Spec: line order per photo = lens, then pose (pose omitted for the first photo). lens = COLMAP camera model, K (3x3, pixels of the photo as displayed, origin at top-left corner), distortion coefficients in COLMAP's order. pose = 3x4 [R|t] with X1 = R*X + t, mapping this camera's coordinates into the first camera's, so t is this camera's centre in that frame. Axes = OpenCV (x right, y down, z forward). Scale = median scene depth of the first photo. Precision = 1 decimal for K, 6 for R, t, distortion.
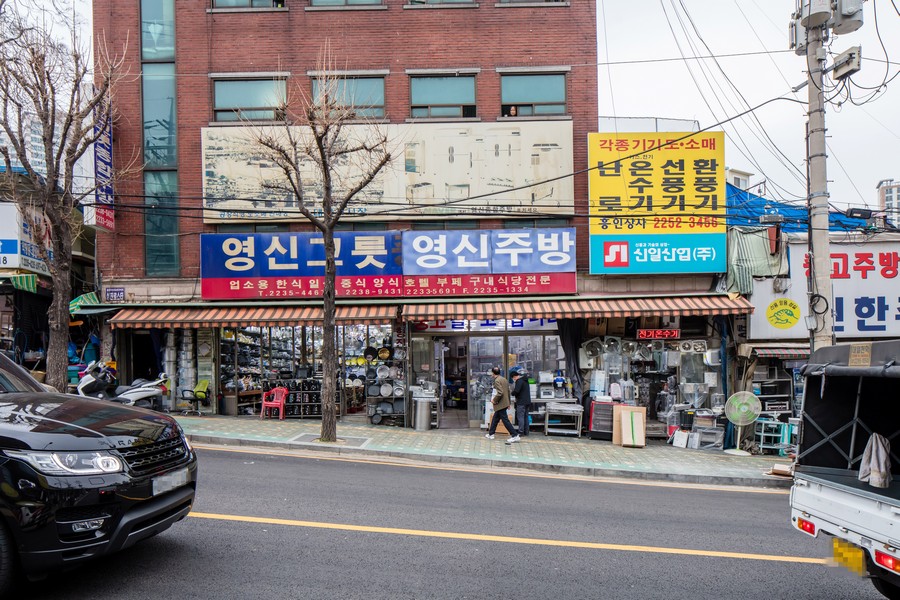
lens RADIAL K [[731.6, 0, 451.2], [0, 731.6, 397.1], [0, 0, 1]] dist [0.000045, -0.008422]
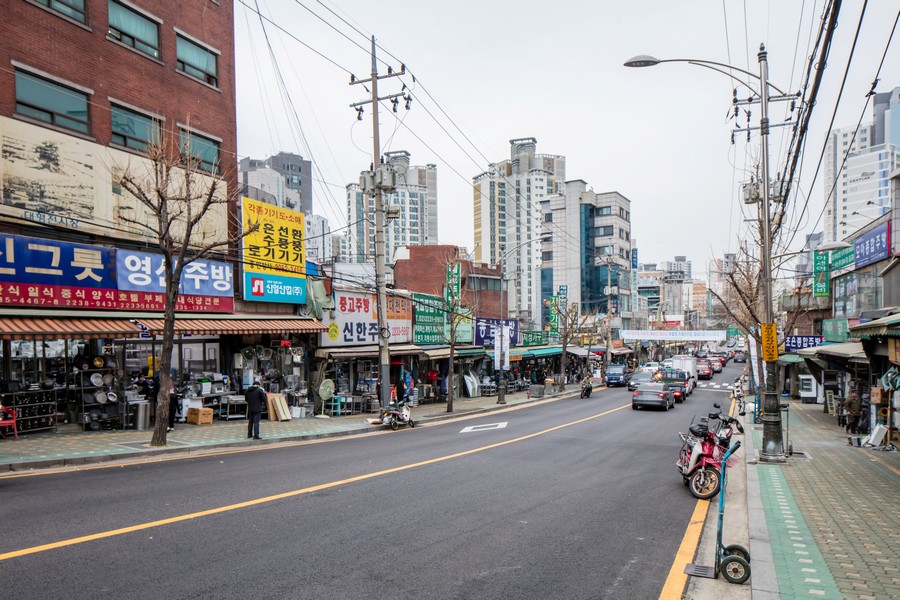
lens RADIAL K [[731.6, 0, 451.2], [0, 731.6, 397.1], [0, 0, 1]] dist [0.000045, -0.008422]
pose [[0.314798, -0.082308, 0.945583, -0.962414], [0.041267, 0.996478, 0.073000, -0.068191], [-0.948261, 0.016041, 0.317085, 0.195777]]
